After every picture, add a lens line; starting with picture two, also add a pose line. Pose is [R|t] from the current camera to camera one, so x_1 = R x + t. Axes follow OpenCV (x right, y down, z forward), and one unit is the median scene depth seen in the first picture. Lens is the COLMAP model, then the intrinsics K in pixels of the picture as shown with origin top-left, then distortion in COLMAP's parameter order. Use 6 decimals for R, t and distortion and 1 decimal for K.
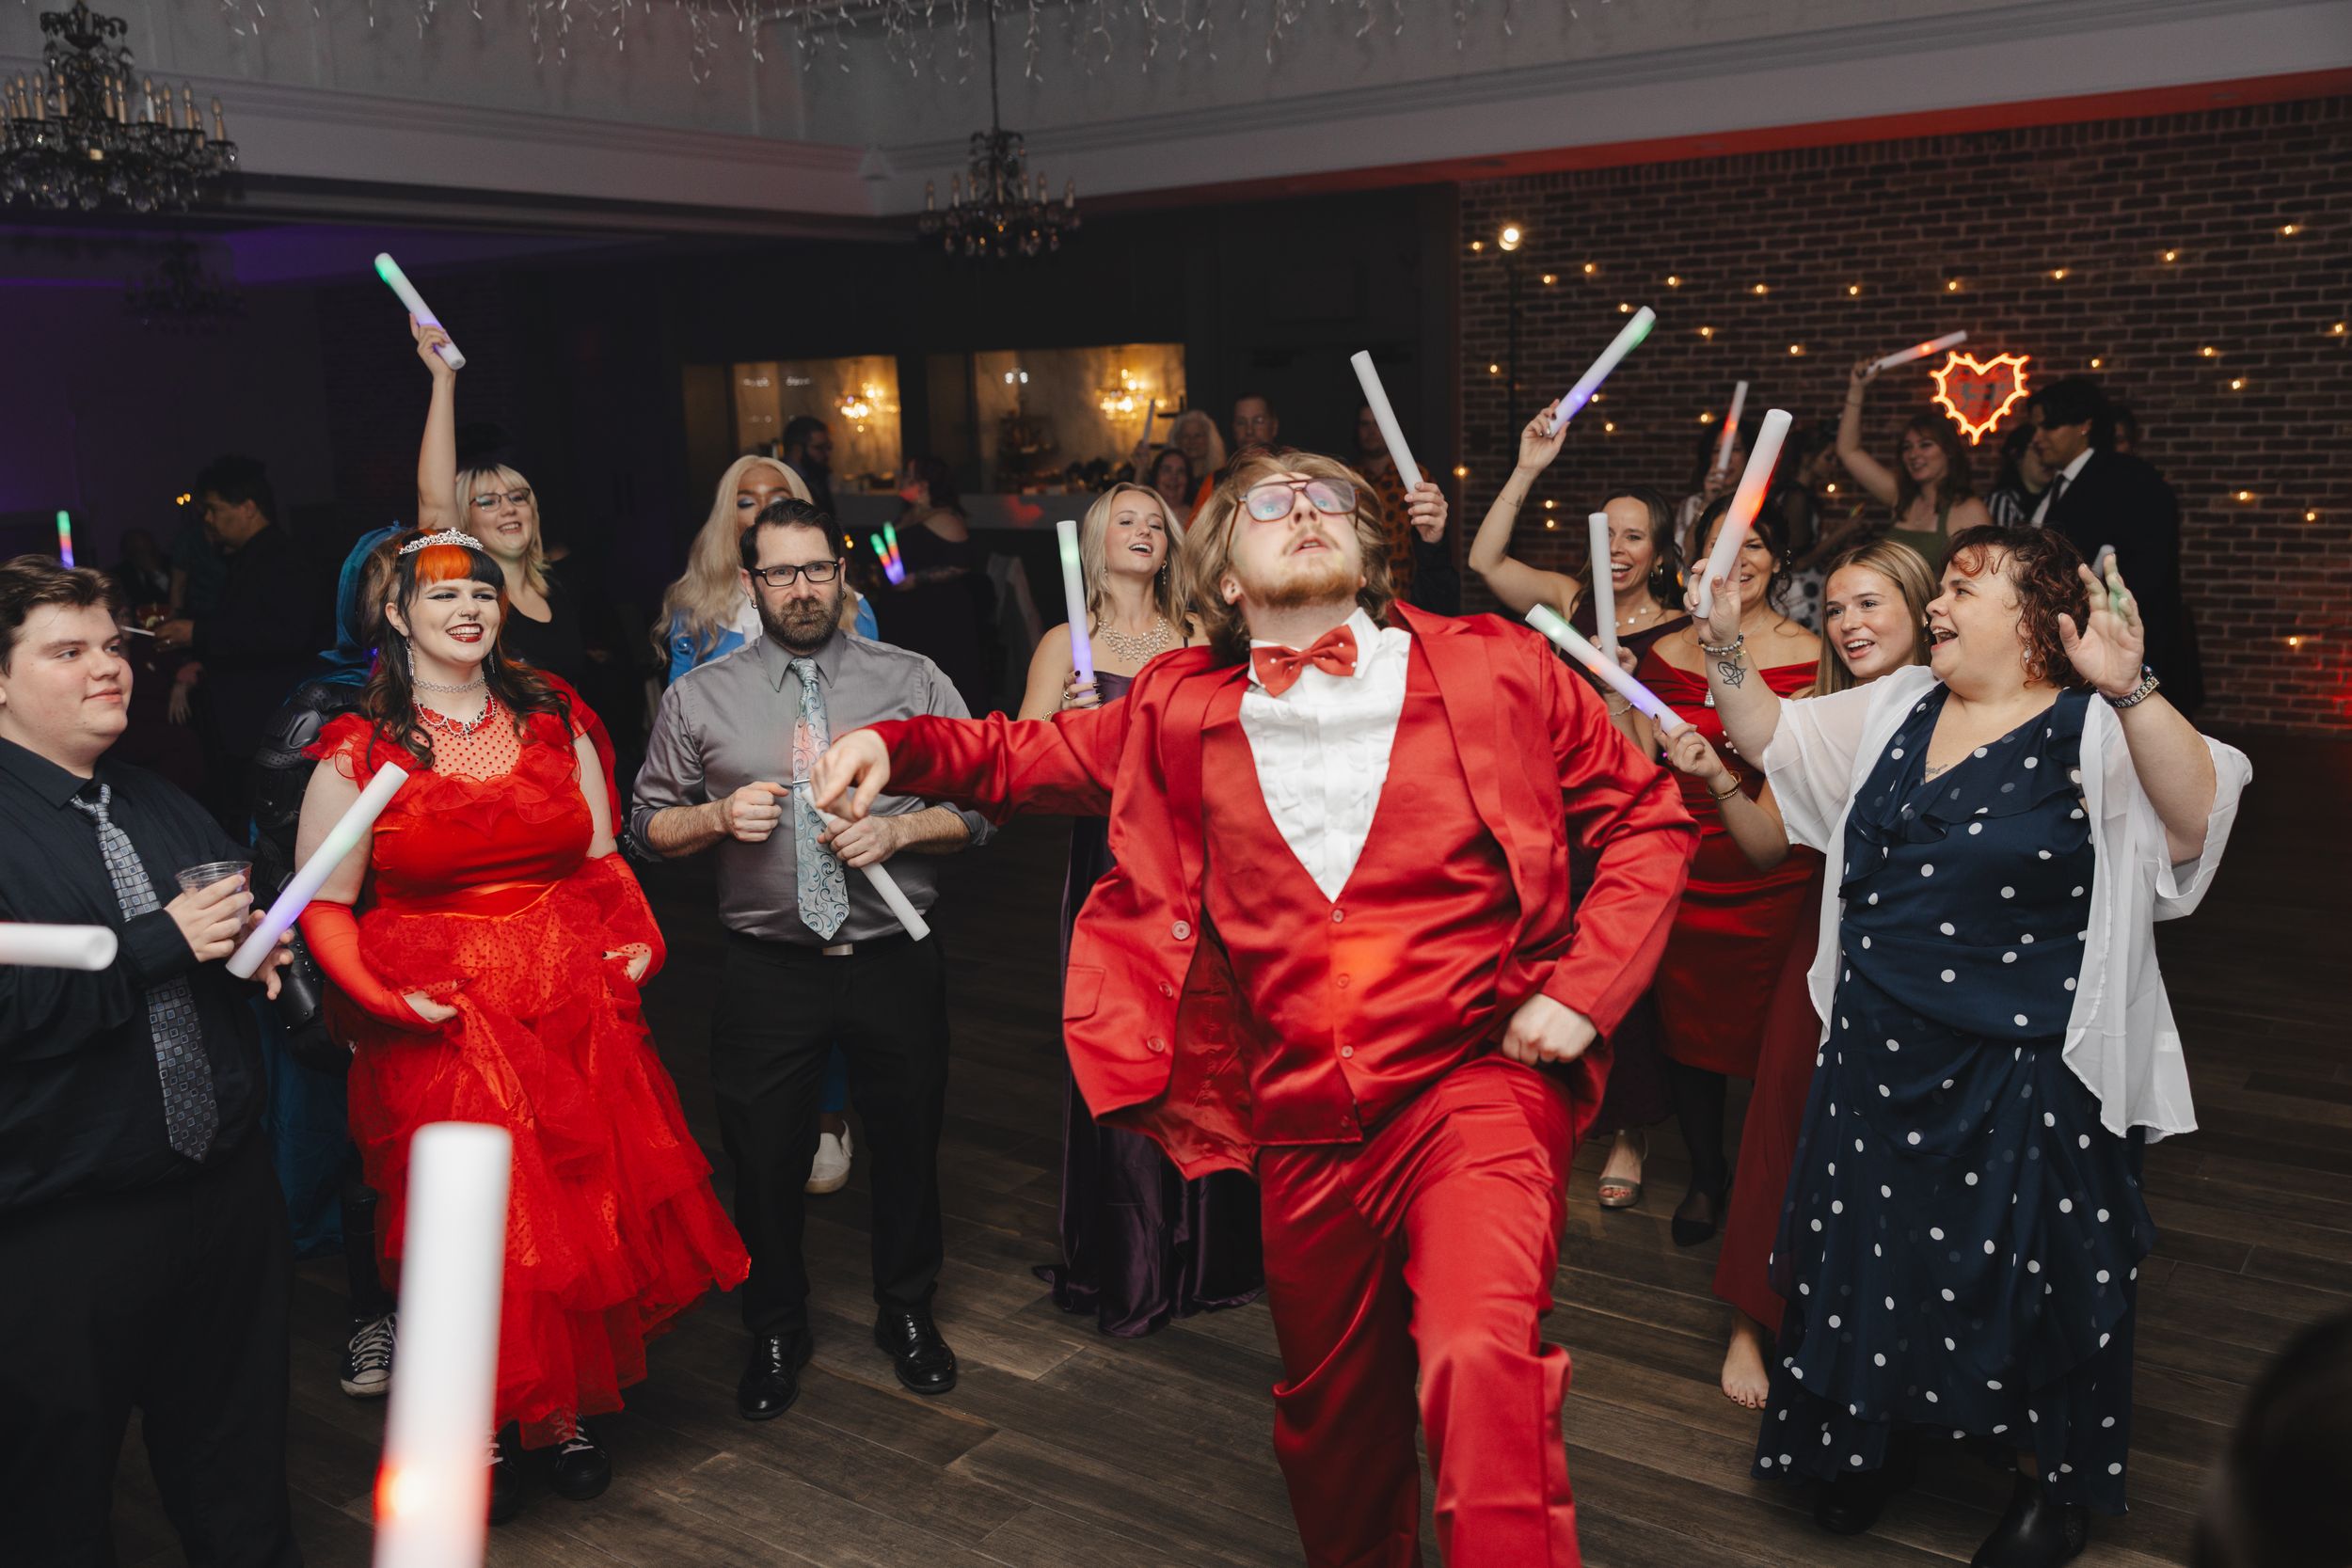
lens RADIAL K [[2080.5, 0, 1176.0], [0, 2080.5, 784.0], [0, 0, 1]] dist [0.003099, 0.005174]
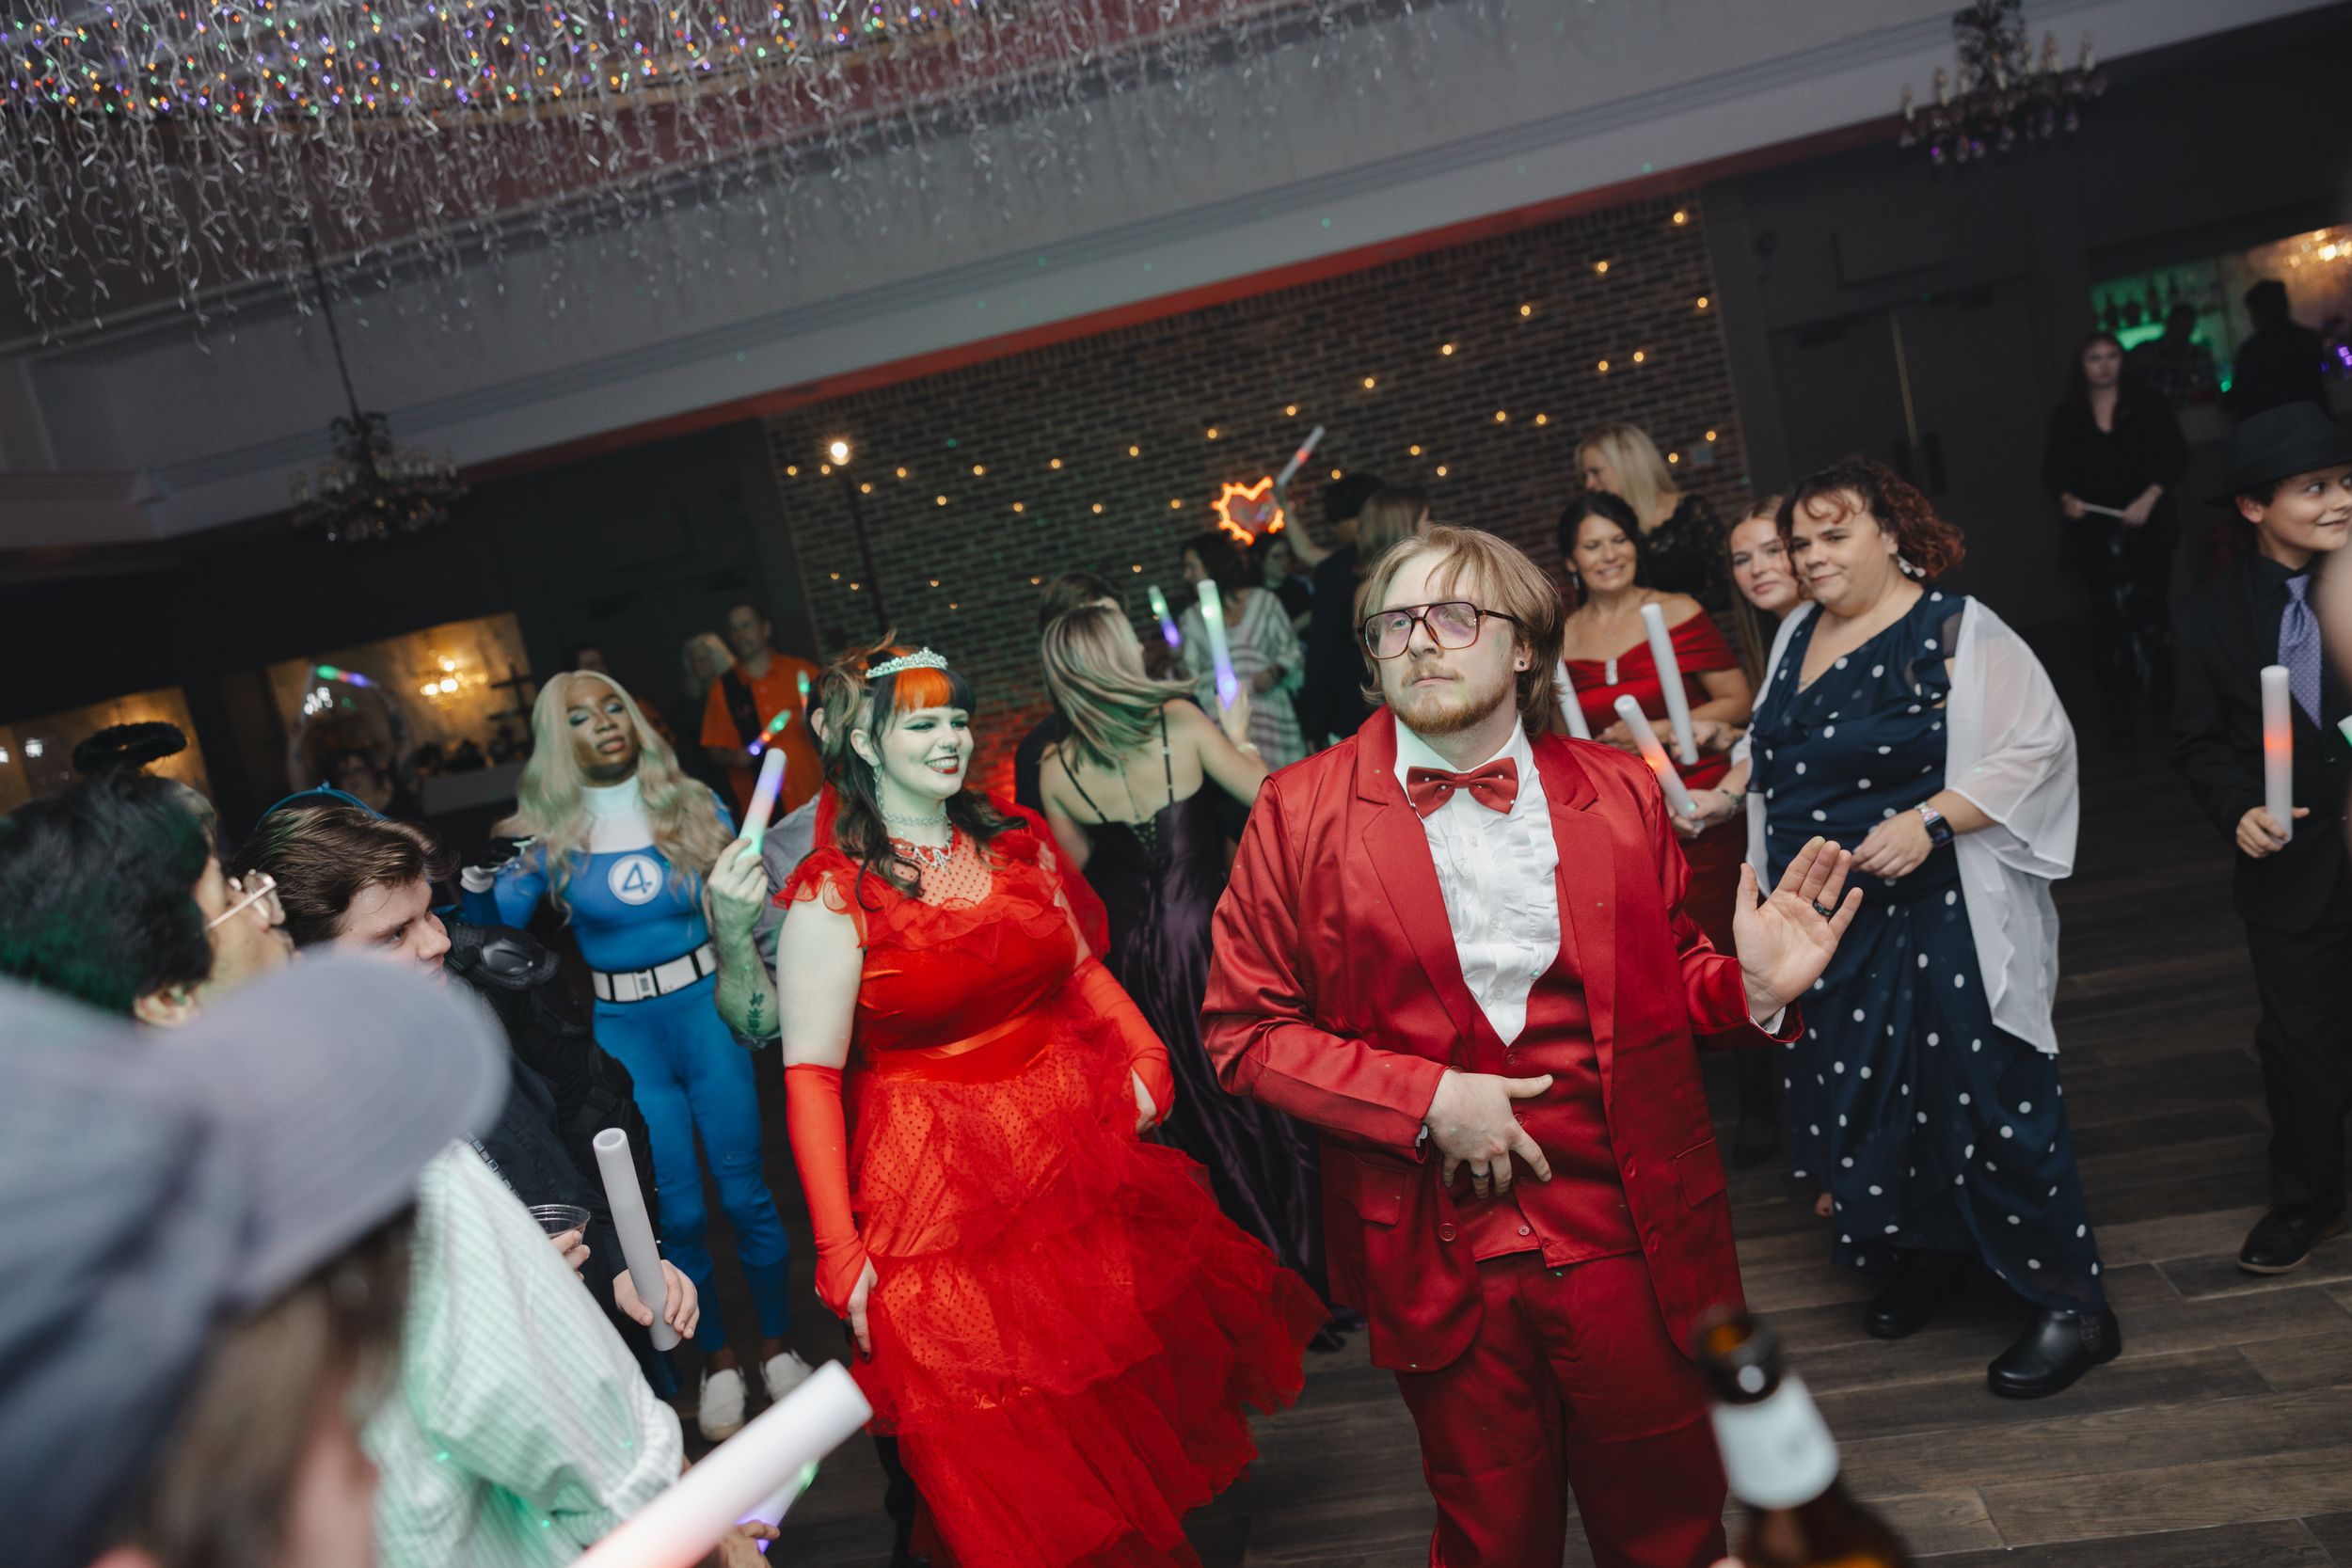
lens RADIAL K [[1840.1, 0, 1206.8], [0, 1840.1, 762.4], [0, 0, 1]] dist [-0.001505, -0.012841]
pose [[0.873474, -0.221805, 0.433412, -0.137499], [0.269769, 0.961542, -0.051593, -0.000145], [-0.405300, 0.161986, 0.899718, 0.069202]]
